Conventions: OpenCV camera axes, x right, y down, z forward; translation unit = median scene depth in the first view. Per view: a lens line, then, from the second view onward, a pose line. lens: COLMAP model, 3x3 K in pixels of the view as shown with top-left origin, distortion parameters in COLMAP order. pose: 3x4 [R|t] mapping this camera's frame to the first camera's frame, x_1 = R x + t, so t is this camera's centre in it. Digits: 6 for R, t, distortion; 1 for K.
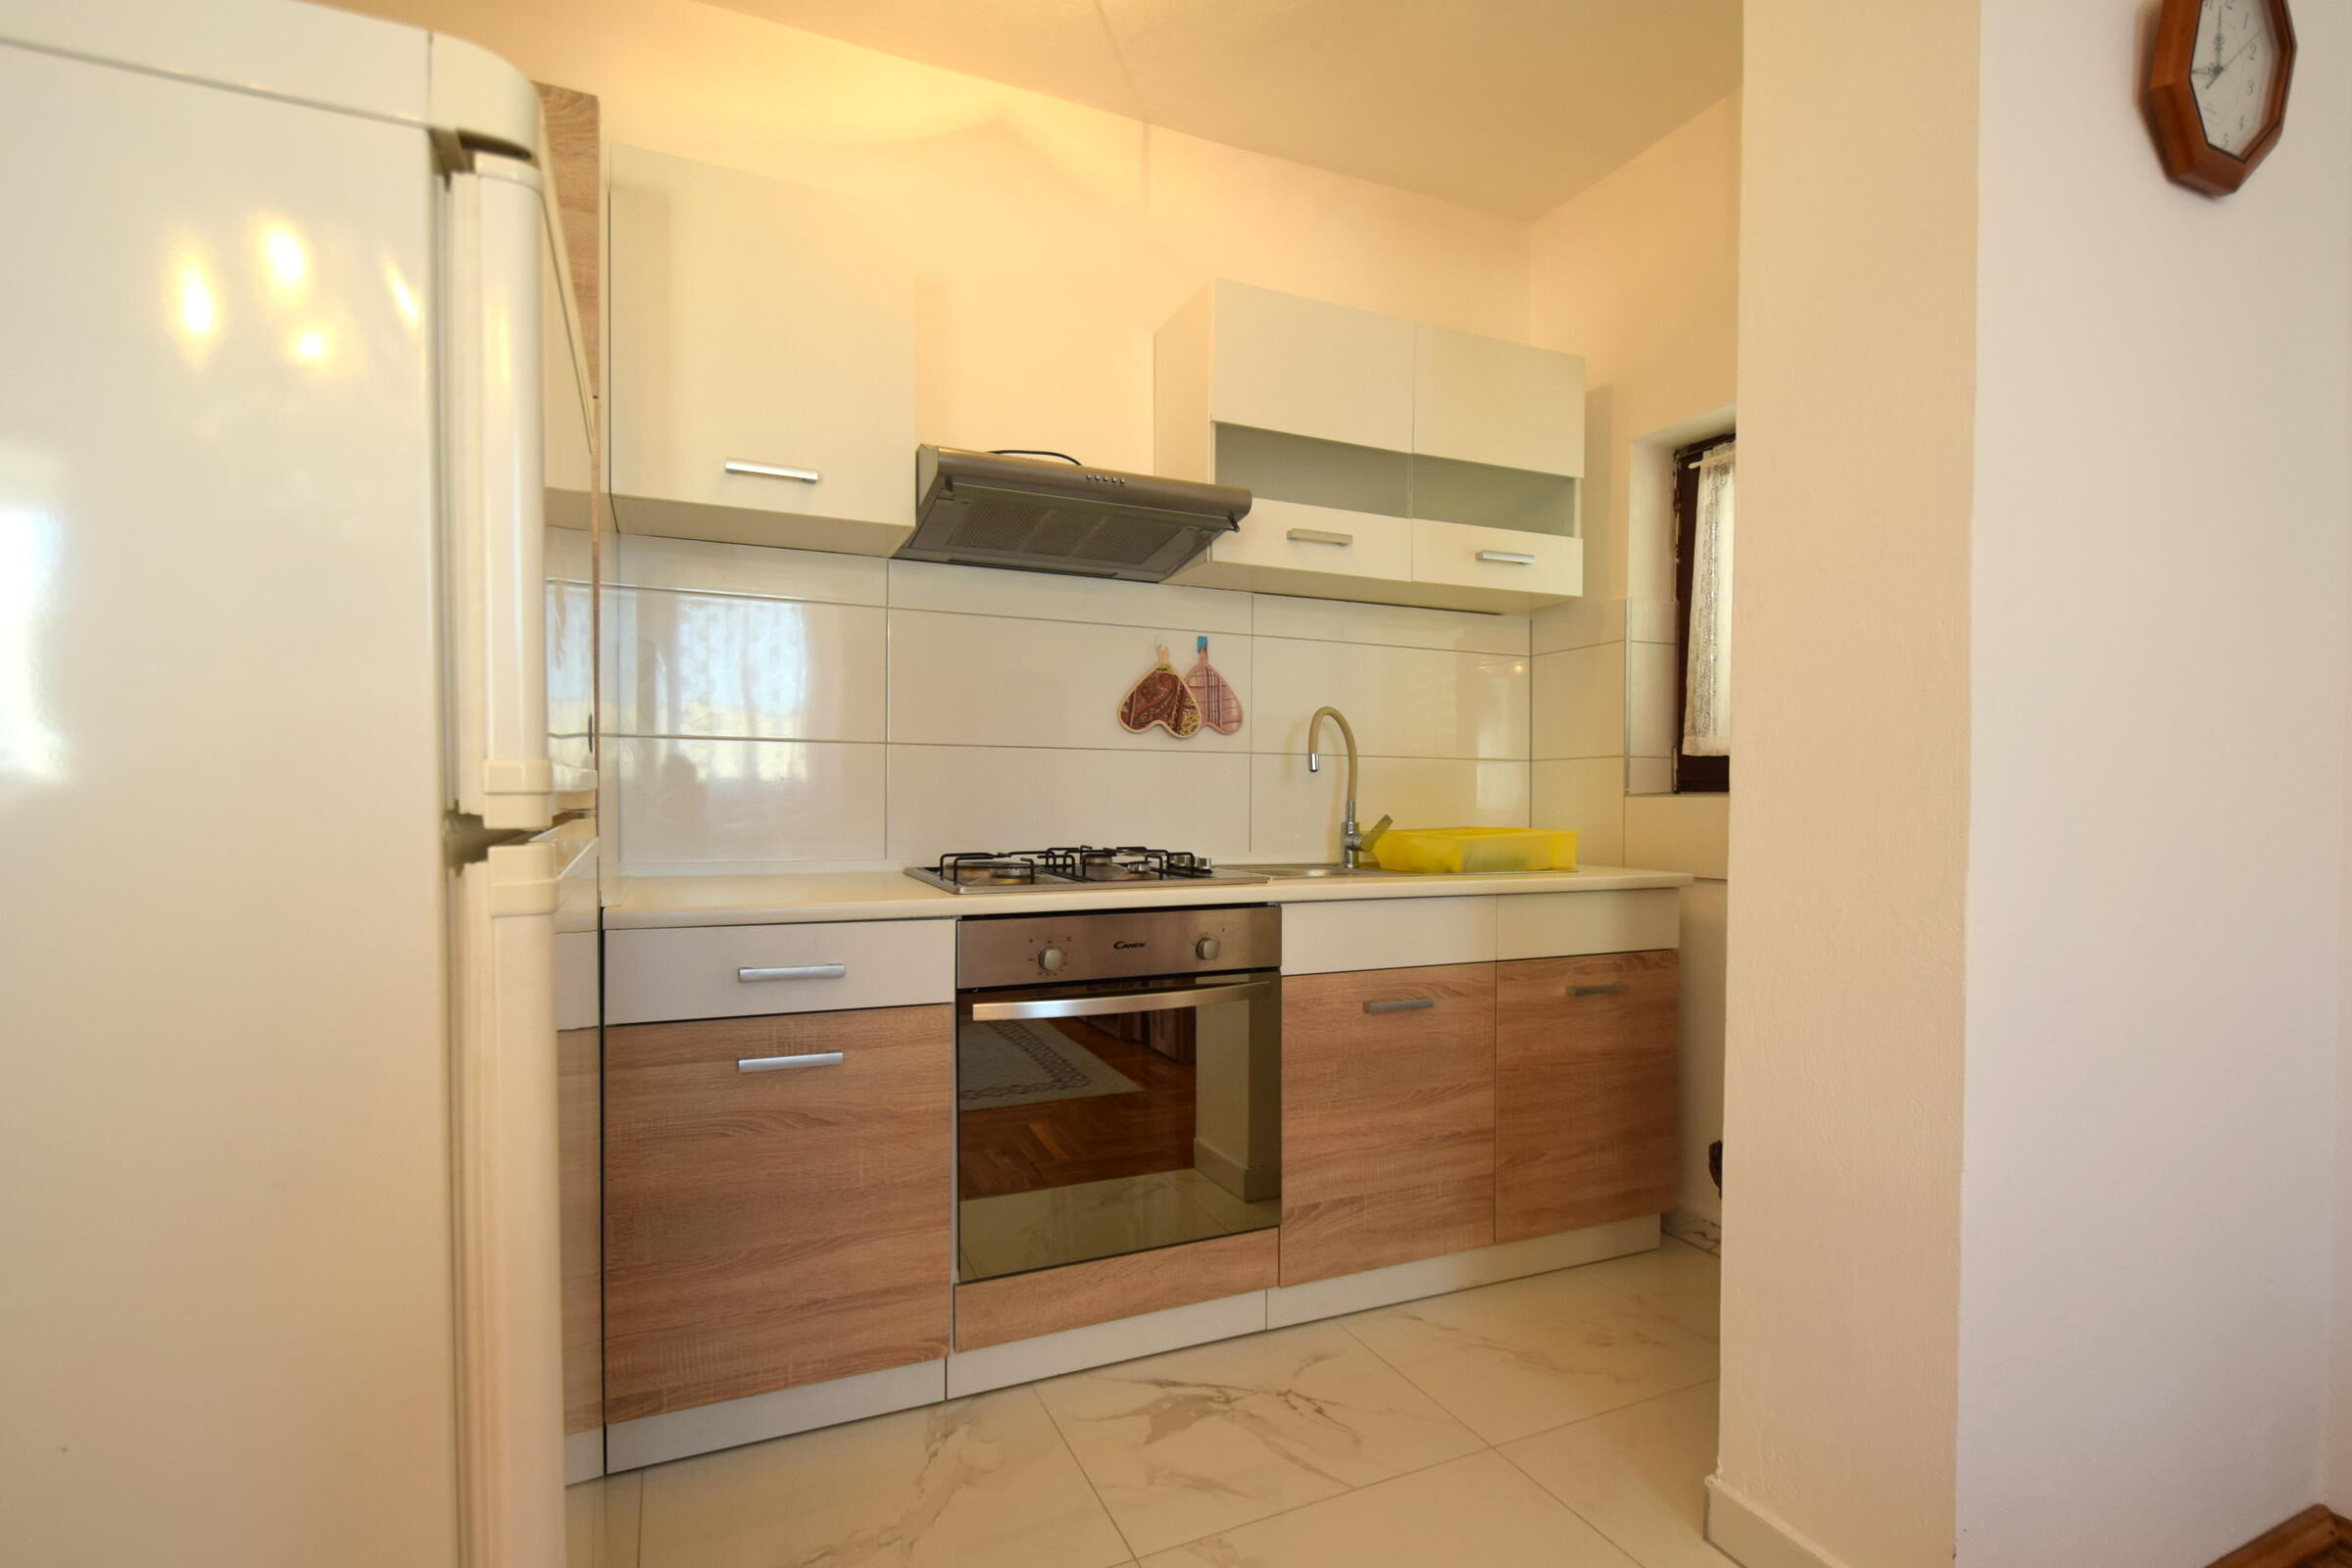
lens RADIAL K [[1072.6, 0, 1201.2], [0, 1072.6, 811.4], [0, 0, 1]] dist [-0.005548, -0.000868]
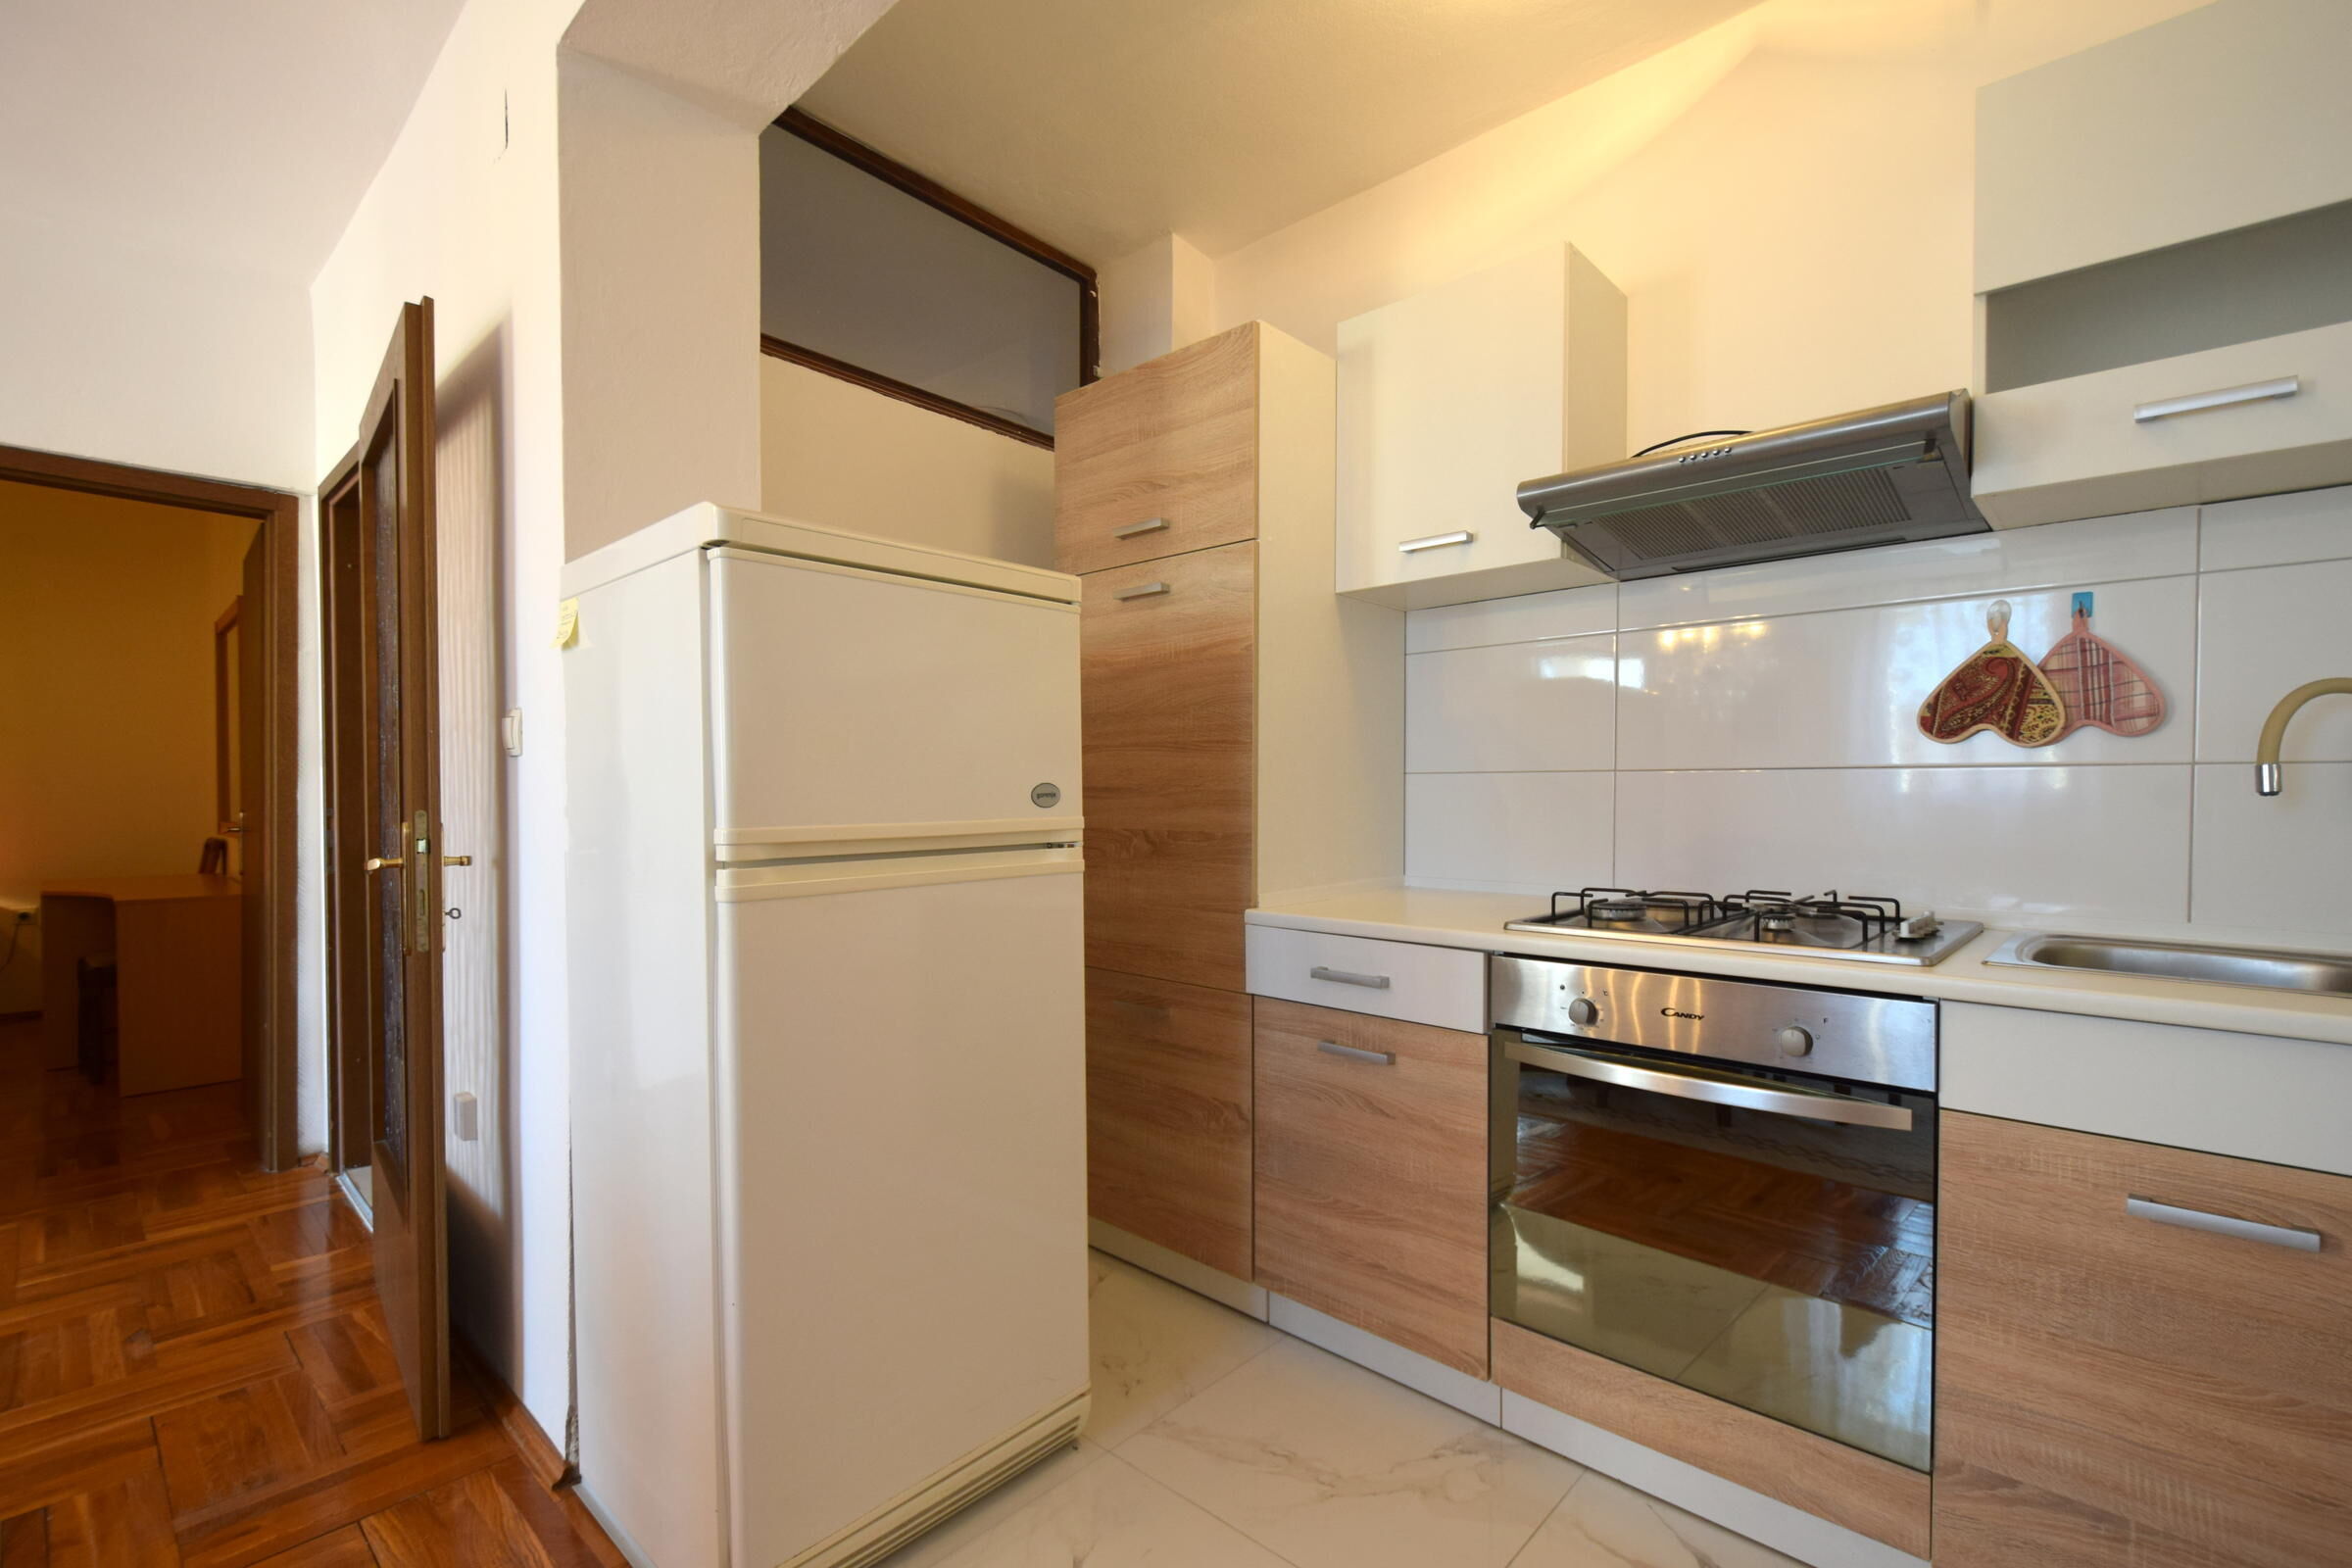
lens RADIAL K [[1005.8, 0, 1180.0], [0, 1005.8, 814.9], [0, 0, 1]] dist [-0.010373, -0.000325]
pose [[0.392631, 0.009859, -0.919643, 0.496695], [-0.012772, 0.999905, 0.005267, -0.028896], [0.919607, 0.009678, 0.392720, 0.338971]]
